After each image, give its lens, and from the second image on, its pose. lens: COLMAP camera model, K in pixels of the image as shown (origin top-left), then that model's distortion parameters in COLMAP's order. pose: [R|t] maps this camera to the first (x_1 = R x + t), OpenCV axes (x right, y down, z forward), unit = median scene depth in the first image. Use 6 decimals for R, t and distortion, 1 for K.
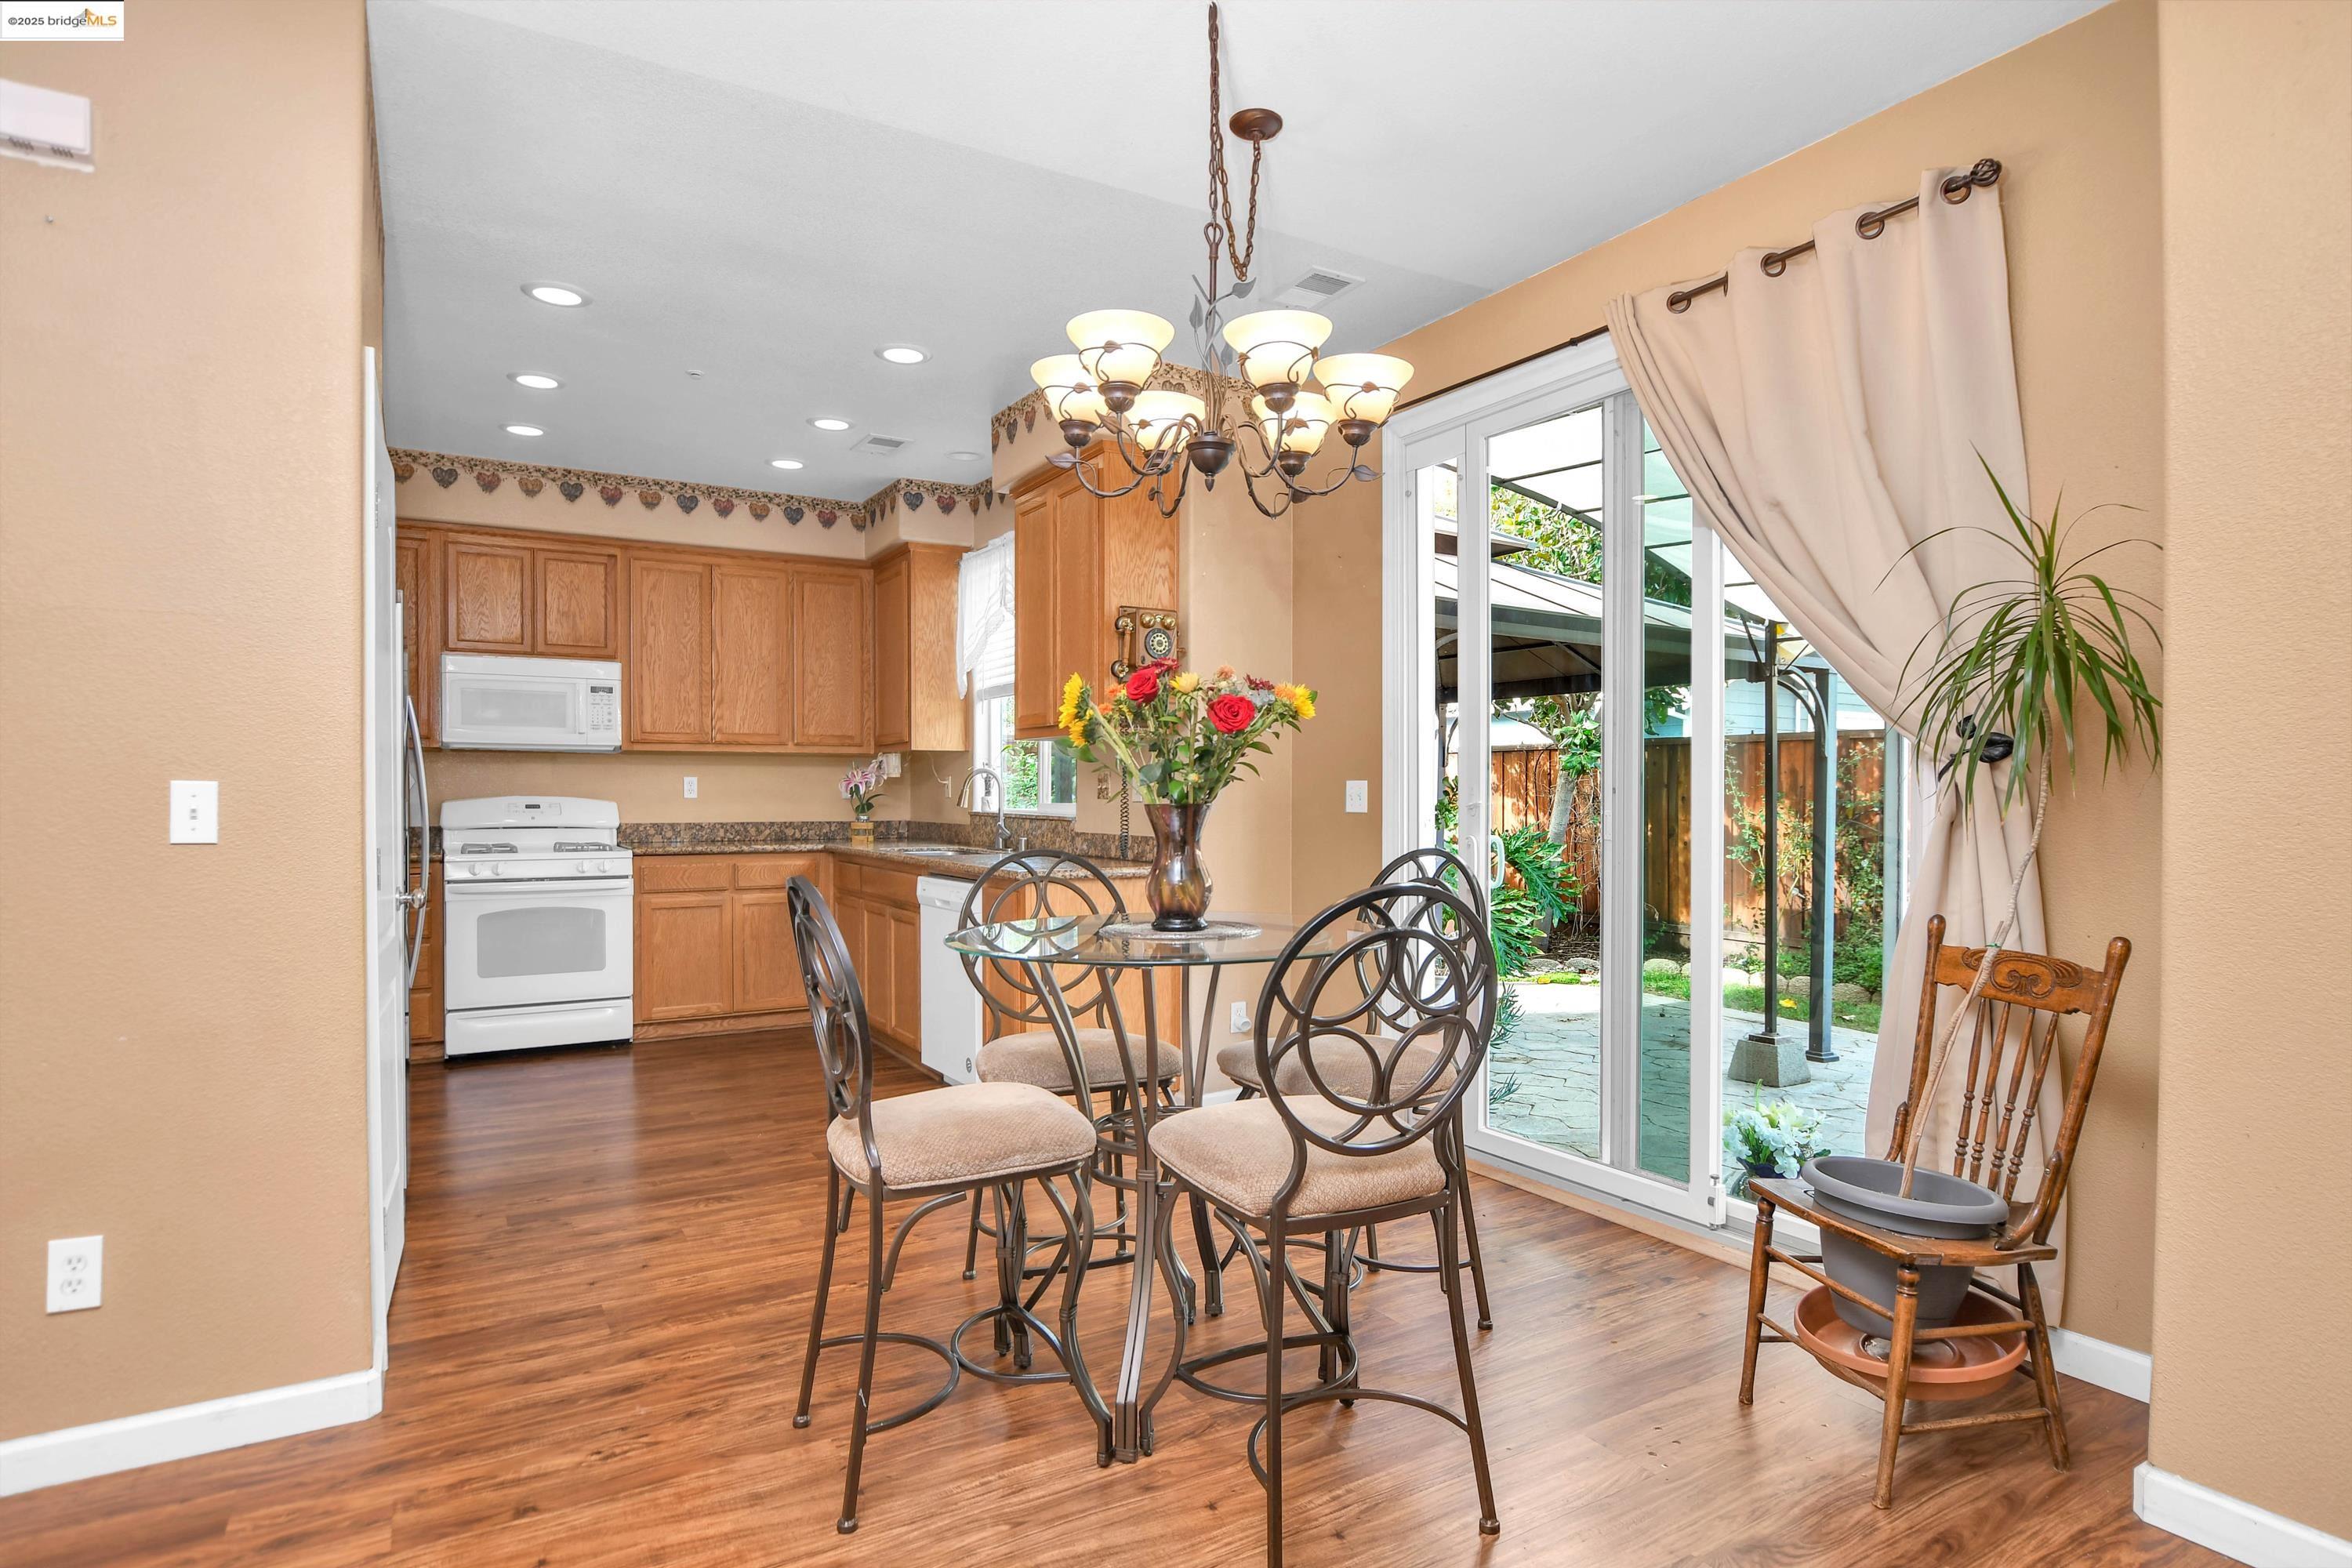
lens RADIAL K [[1276.9, 0, 1210.7], [0, 1276.9, 807.8], [0, 0, 1]] dist [-0.023395, 0.004126]
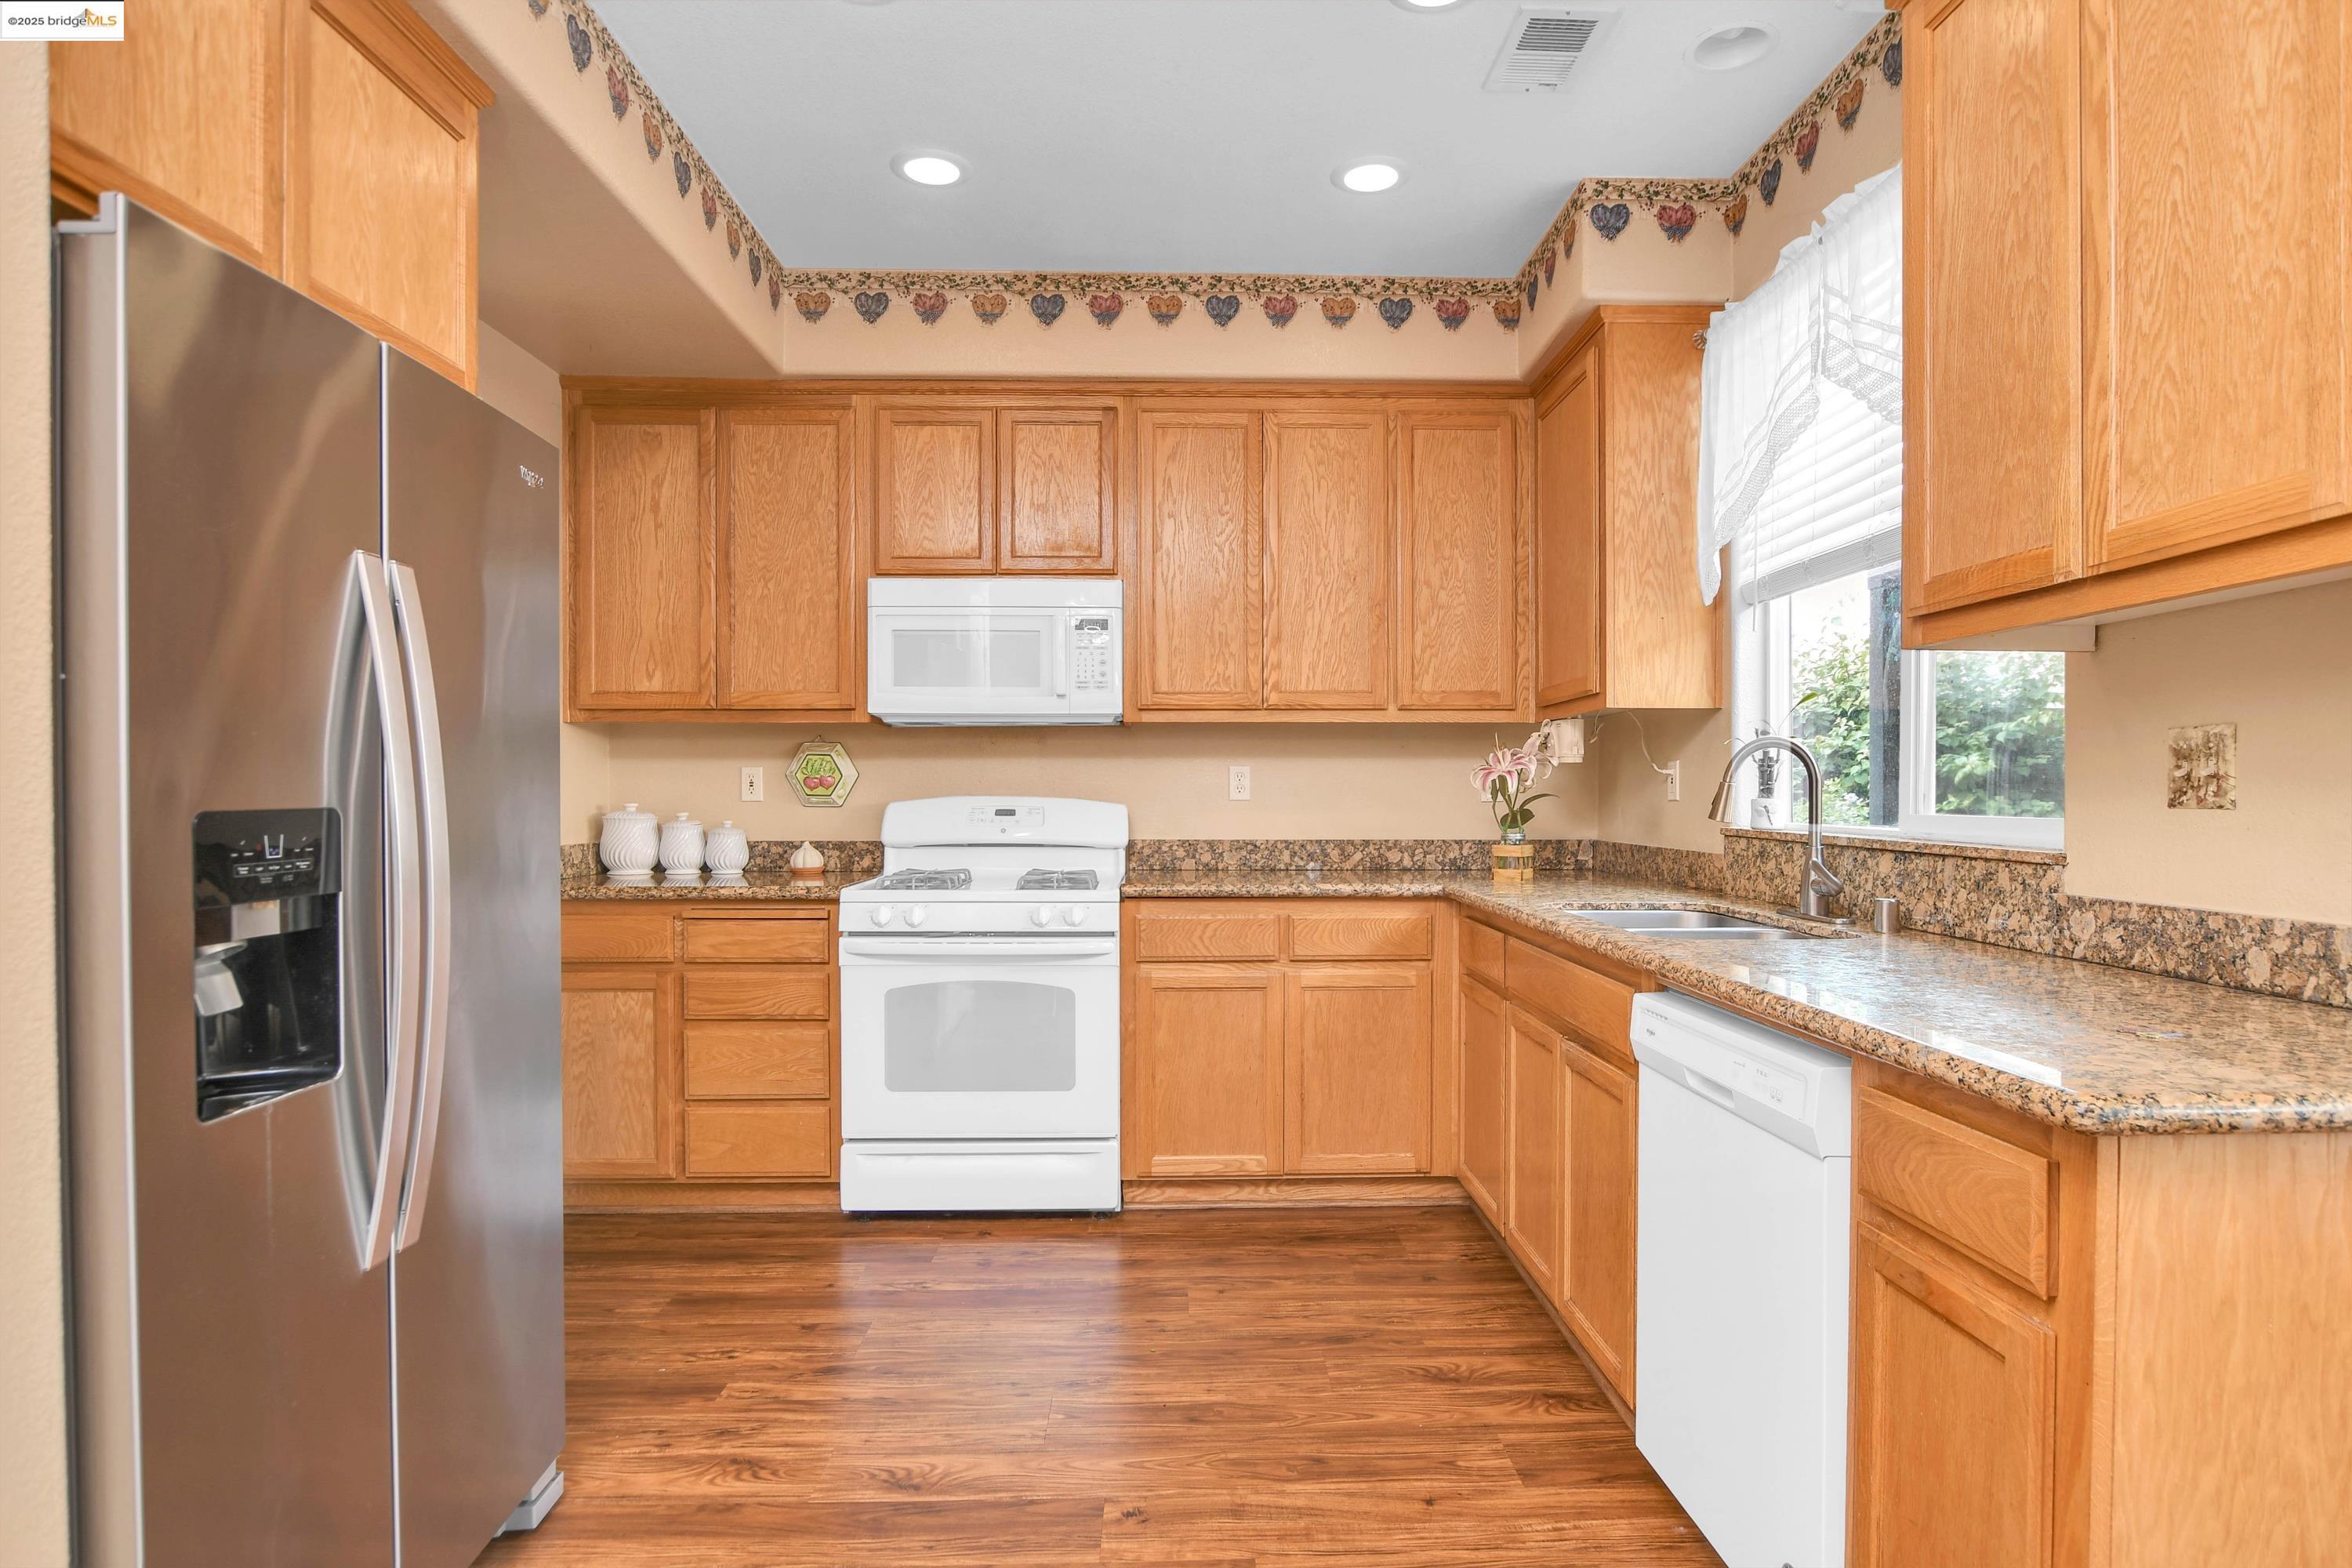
lens RADIAL K [[1276.9, 0, 1193.0], [0, 1276.9, 797.6], [0, 0, 1]] dist [-0.023395, 0.004126]
pose [[0.864421, 0.001618, -0.502767, -0.121990], [-0.006792, 0.999941, -0.008460, -0.003752], [0.502723, 0.010728, 0.864381, 0.478218]]
